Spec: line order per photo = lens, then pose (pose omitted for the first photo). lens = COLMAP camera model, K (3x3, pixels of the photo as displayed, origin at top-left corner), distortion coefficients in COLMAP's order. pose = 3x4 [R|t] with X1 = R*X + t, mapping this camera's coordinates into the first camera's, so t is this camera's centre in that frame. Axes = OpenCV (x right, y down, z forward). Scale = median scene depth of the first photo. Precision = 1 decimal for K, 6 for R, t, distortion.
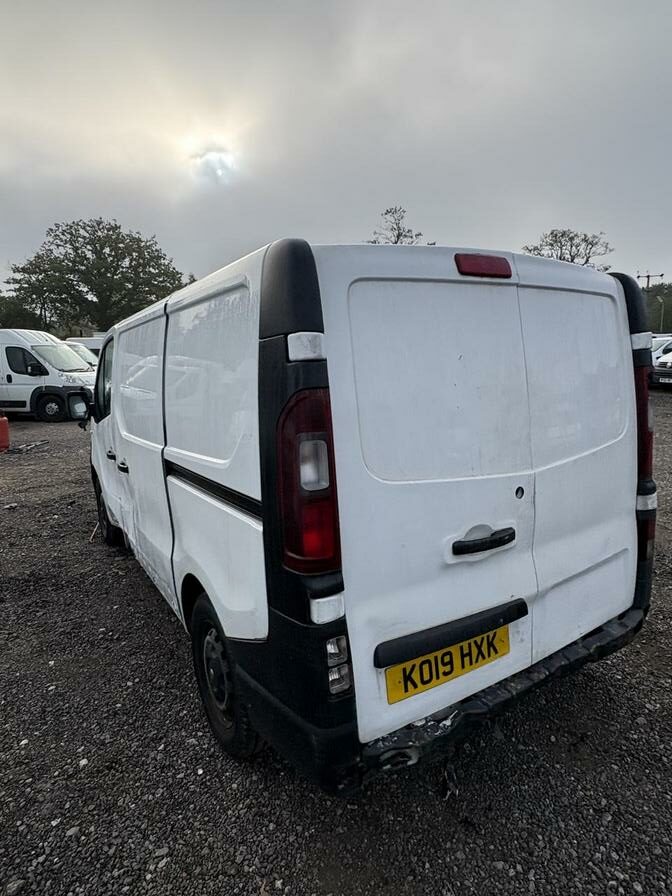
lens RADIAL K [[517.3, 0, 337.2], [0, 517.3, 452.2], [0, 0, 1]] dist [-0.004739, 0.002448]
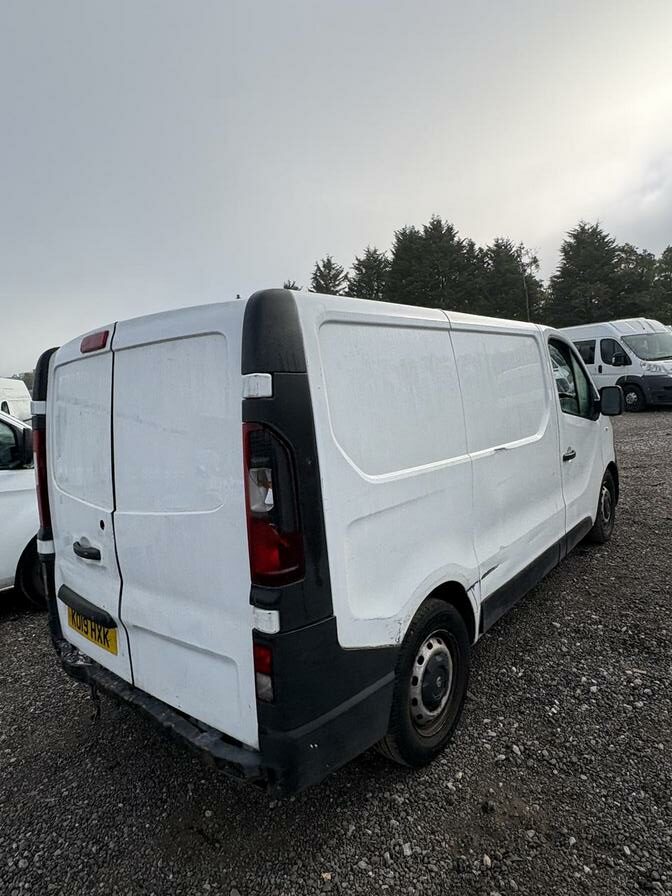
lens RADIAL K [[517.3, 0, 337.2], [0, 517.3, 444.0], [0, 0, 1]] dist [-0.004739, 0.002448]
pose [[0.302486, 0.114789, -0.946216, 1.637863], [-0.089773, 0.991740, 0.091613, -0.267900], [0.948917, 0.057233, 0.310293, 1.133687]]
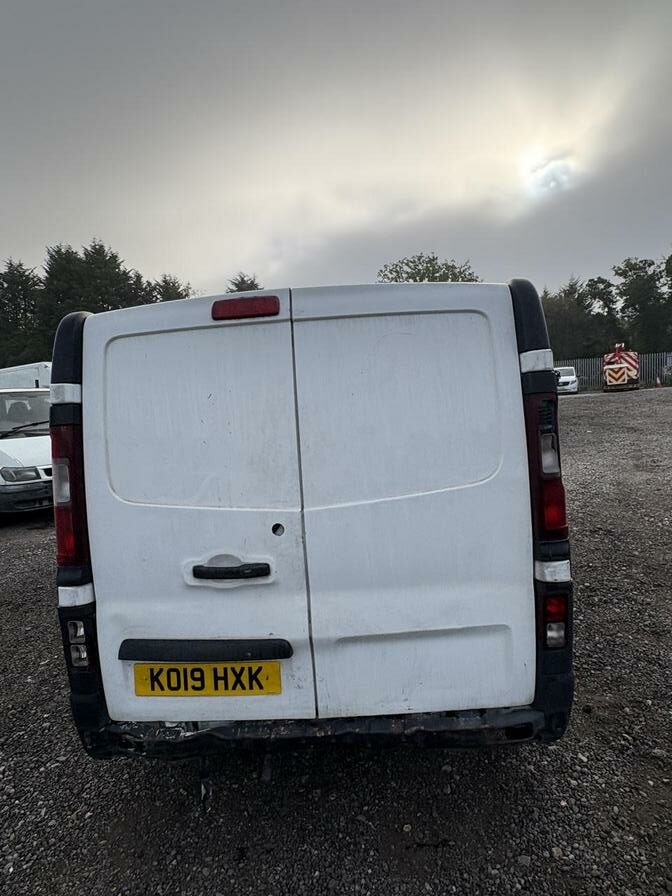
lens RADIAL K [[517.3, 0, 335.0], [0, 517.3, 445.2], [0, 0, 1]] dist [-0.004739, 0.002448]
pose [[0.817463, 0.035567, -0.574882, 1.002460], [-0.061451, 0.997780, -0.025650, -0.063183], [0.572694, 0.056295, 0.817834, 0.248246]]
